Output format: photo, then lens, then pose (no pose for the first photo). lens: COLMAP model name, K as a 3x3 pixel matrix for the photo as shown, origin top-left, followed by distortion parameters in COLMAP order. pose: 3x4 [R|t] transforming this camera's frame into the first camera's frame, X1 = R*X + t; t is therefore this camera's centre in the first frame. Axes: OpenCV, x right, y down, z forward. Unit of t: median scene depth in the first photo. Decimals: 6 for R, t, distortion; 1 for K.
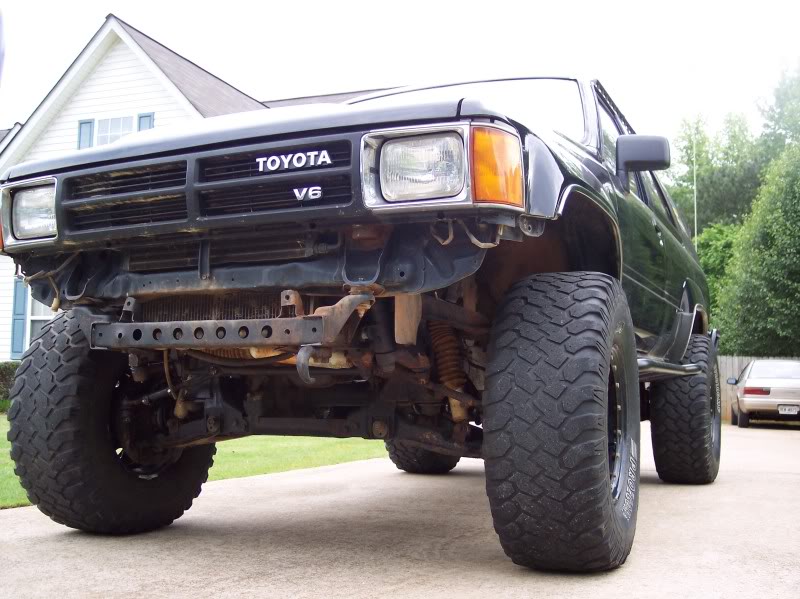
lens RADIAL K [[907.2, 0, 400.2], [0, 907.2, 305.1], [0, 0, 1]] dist [-0.071357, 0.000000]
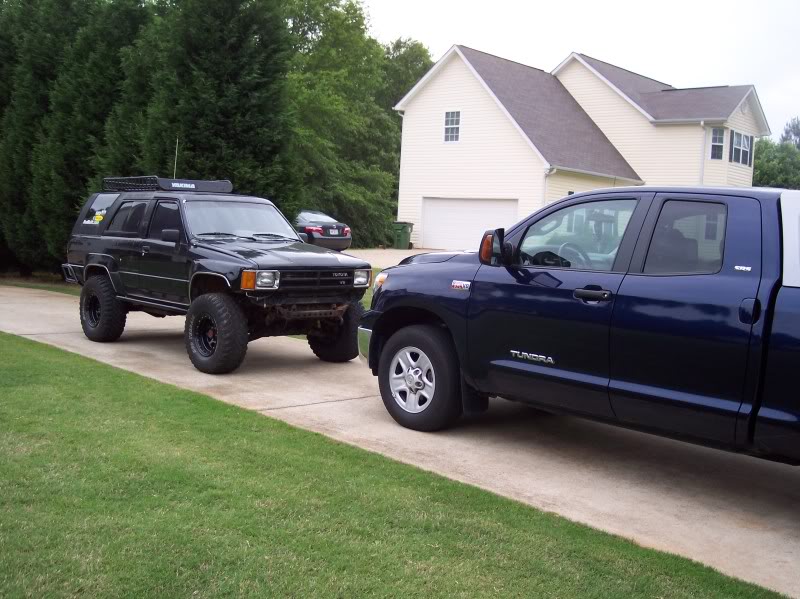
lens RADIAL K [[907.2, 0, 397.6], [0, 907.2, 296.5], [0, 0, 1]] dist [-0.071357, 0.000000]
pose [[0.405019, -0.064229, 0.912049, -2.684192], [-0.117277, 0.985640, 0.121491, -0.415001], [-0.906756, -0.156168, 0.391670, -0.650336]]
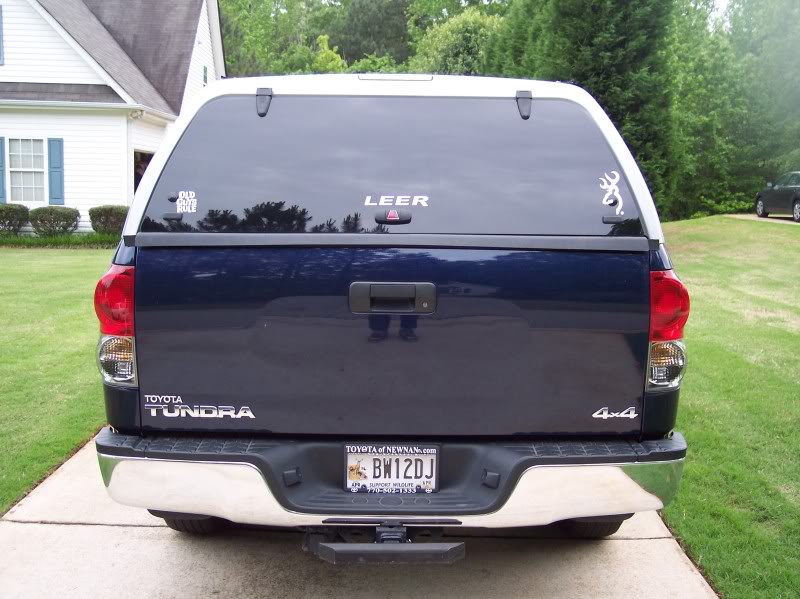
lens RADIAL K [[907.2, 0, 404.7], [0, 907.2, 297.6], [0, 0, 1]] dist [-0.071357, 0.000000]
pose [[0.918766, -0.048843, 0.391769, -1.343649], [-0.037894, 0.976827, 0.210651, -0.514321], [-0.392979, -0.208384, 0.895625, -2.186438]]
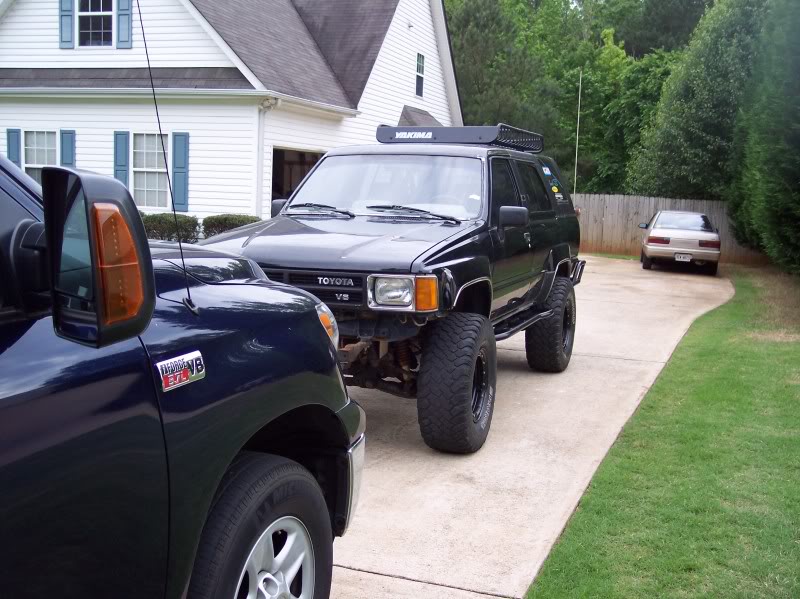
lens RADIAL K [[907.2, 0, 401.4], [0, 907.2, 307.8], [0, 0, 1]] dist [-0.071357, 0.000000]
pose [[0.997905, 0.010696, 0.063811, -0.066348], [-0.024778, 0.974230, 0.224192, -0.403463], [-0.059768, -0.225304, 0.972454, -0.797257]]
